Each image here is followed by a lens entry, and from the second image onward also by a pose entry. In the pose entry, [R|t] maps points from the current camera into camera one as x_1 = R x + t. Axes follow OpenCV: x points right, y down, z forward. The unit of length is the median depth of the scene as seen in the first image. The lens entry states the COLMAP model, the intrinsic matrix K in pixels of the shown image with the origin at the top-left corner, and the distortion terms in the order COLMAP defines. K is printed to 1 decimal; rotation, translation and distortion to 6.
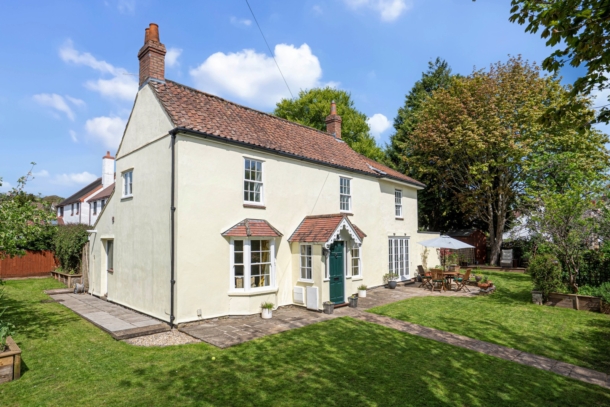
lens RADIAL K [[377.6, 0, 305.4], [0, 377.6, 209.0], [0, 0, 1]] dist [-0.001362, 0.007402]
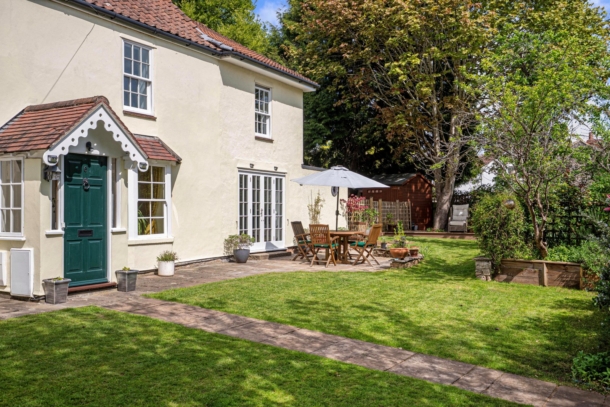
lens RADIAL K [[597.0, 0, 306.0], [0, 597.0, 201.4], [0, 0, 1]] dist [0.072341, 0.000000]
pose [[0.981935, -0.005257, 0.189147, 0.176915], [-0.005228, 0.998479, 0.054892, 0.083807], [-0.189148, -0.054890, 0.980413, 0.160418]]
